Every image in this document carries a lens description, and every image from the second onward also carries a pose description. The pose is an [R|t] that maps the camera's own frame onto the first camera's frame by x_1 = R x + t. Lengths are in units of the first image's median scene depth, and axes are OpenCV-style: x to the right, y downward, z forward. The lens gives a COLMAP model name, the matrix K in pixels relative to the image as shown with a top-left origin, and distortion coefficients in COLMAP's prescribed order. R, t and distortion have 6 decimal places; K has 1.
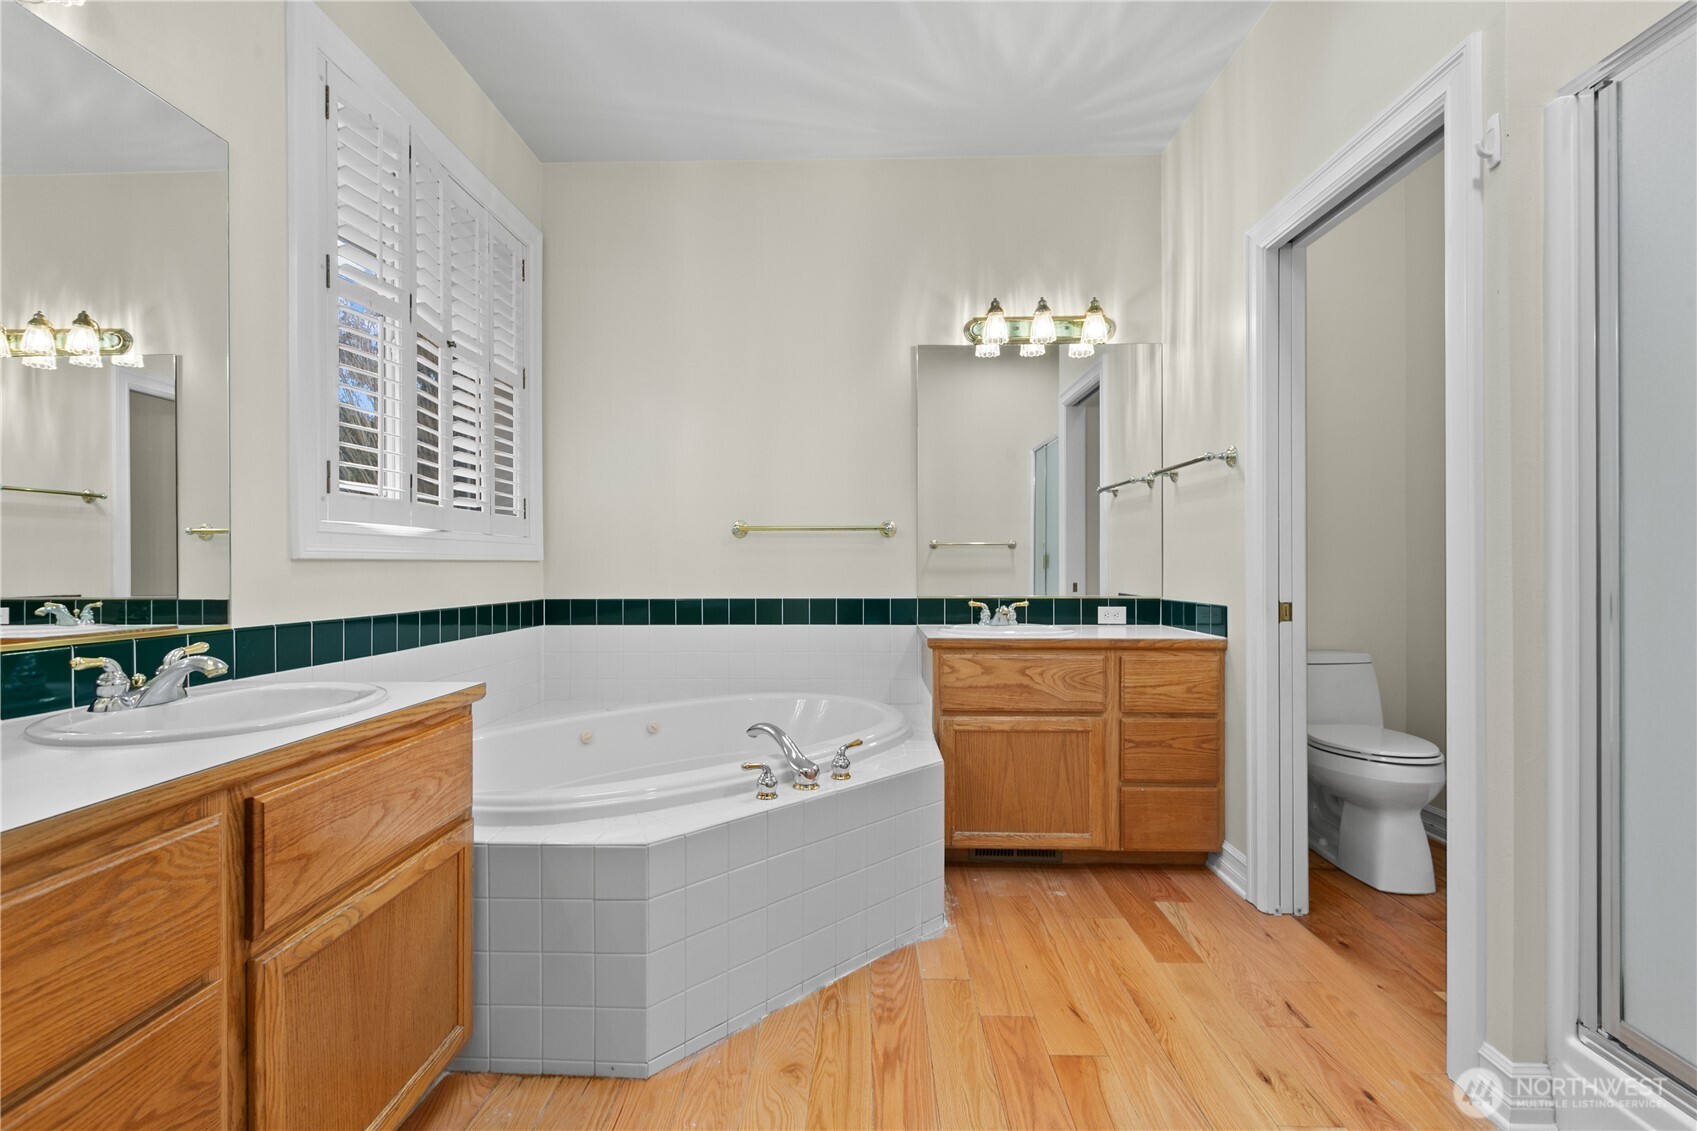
lens RADIAL K [[746.2, 0, 839.2], [0, 746.2, 546.6], [0, 0, 1]] dist [-0.014155, 0.000002]
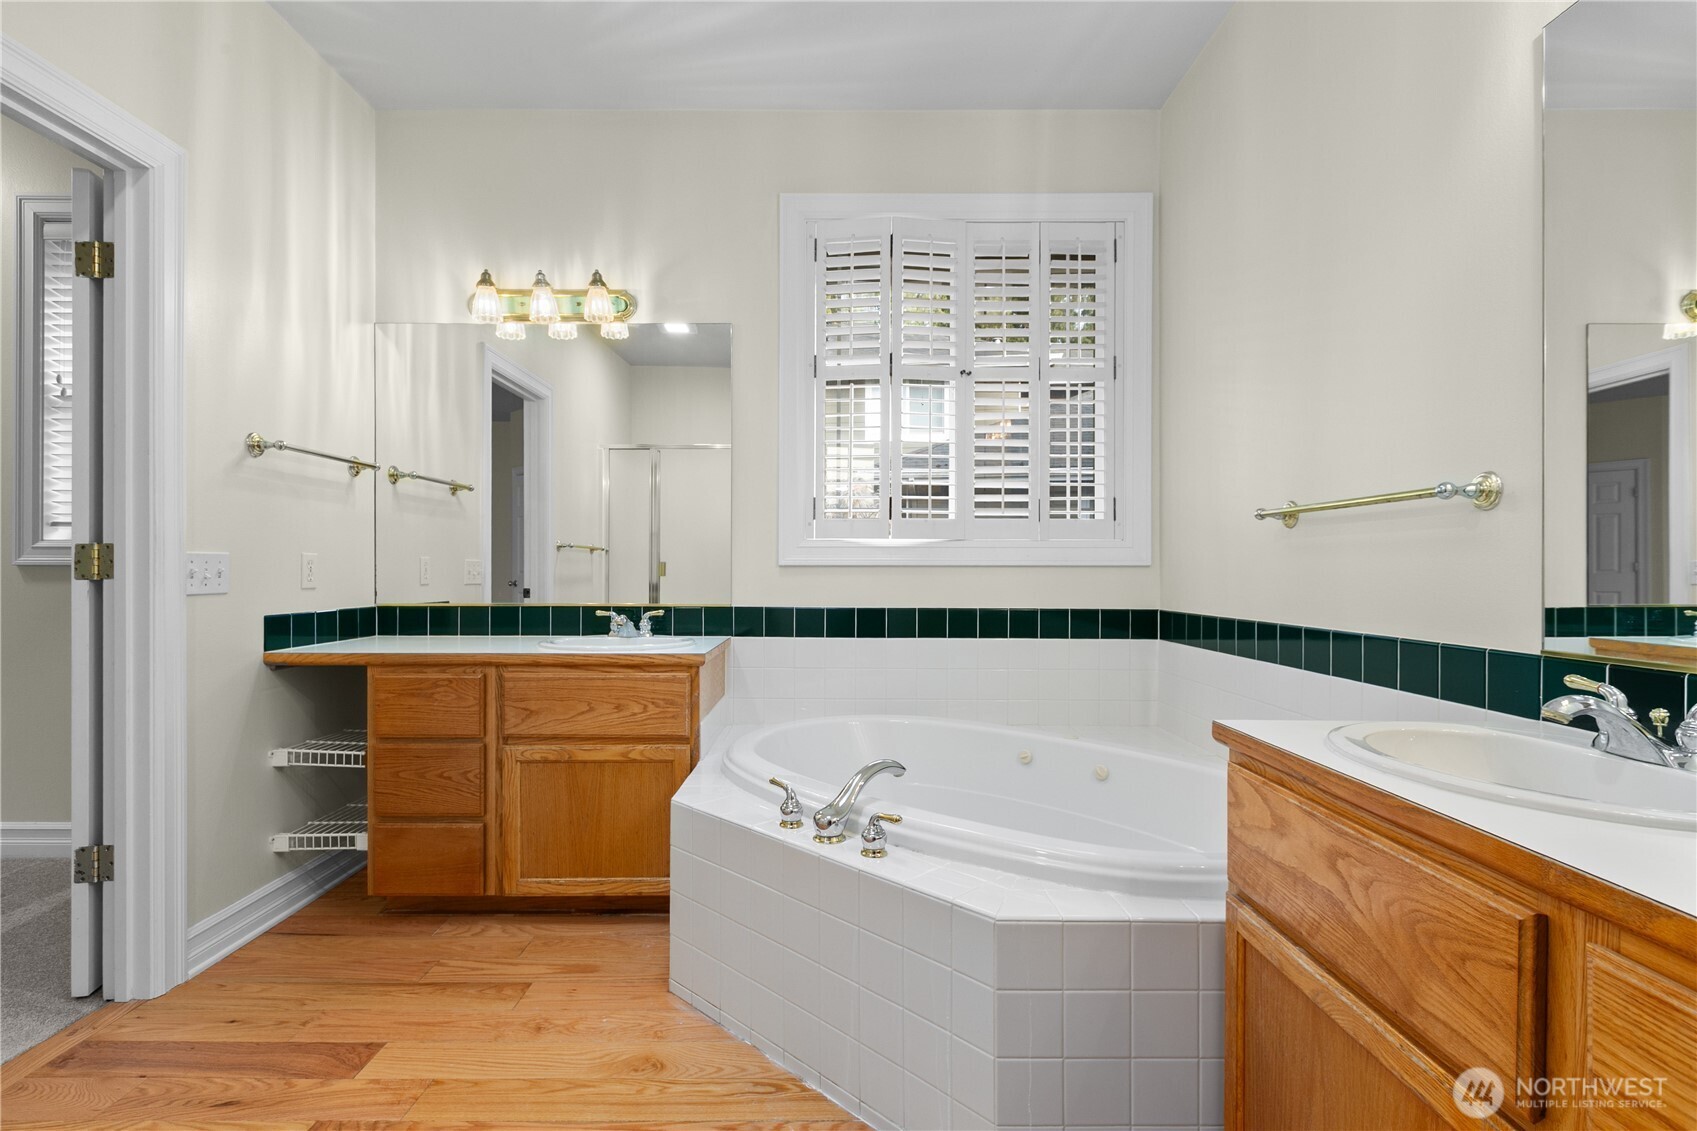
lens RADIAL K [[774.0, 0, 839.3], [0, 774.0, 575.9], [0, 0, 1]] dist [0.003386, -0.000106]
pose [[0.044162, 0.004088, -0.999016, 0.817511], [0.020288, 0.999782, 0.004988, 0.030471], [0.998818, -0.020489, 0.044069, 0.992773]]
